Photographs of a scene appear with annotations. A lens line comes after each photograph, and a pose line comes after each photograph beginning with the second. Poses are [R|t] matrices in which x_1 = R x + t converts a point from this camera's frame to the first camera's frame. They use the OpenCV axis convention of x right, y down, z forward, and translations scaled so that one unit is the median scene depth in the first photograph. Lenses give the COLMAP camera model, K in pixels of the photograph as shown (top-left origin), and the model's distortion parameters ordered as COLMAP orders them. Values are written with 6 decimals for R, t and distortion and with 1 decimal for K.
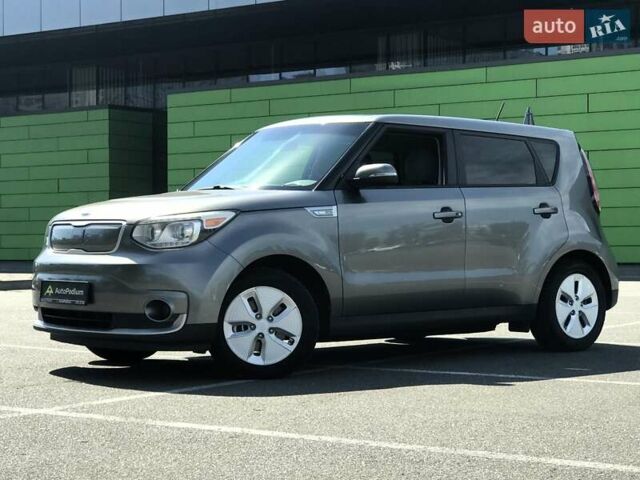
lens RADIAL K [[1401.0, 0, 322.5], [0, 1401.0, 240.6], [0, 0, 1]] dist [0.031626, 0.000000]
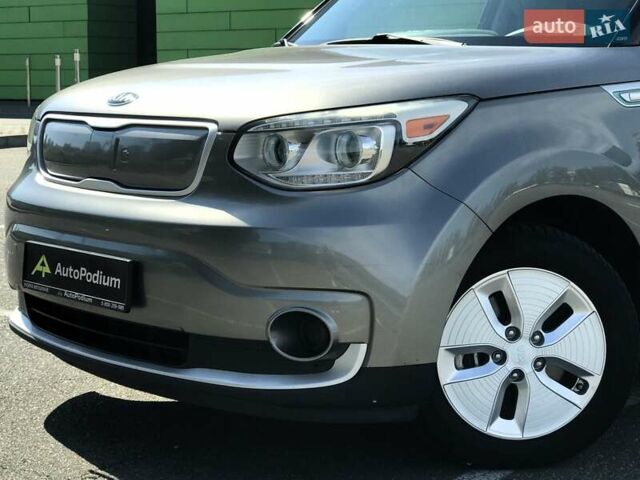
lens RADIAL K [[1401.0, 0, 320.5], [0, 1401.0, 239.8], [0, 0, 1]] dist [0.031626, 0.000000]
pose [[0.999831, -0.002872, 0.018173, -0.114957], [0.000584, 0.992198, 0.124671, -0.031852], [-0.018389, -0.124640, 0.992032, 0.558100]]
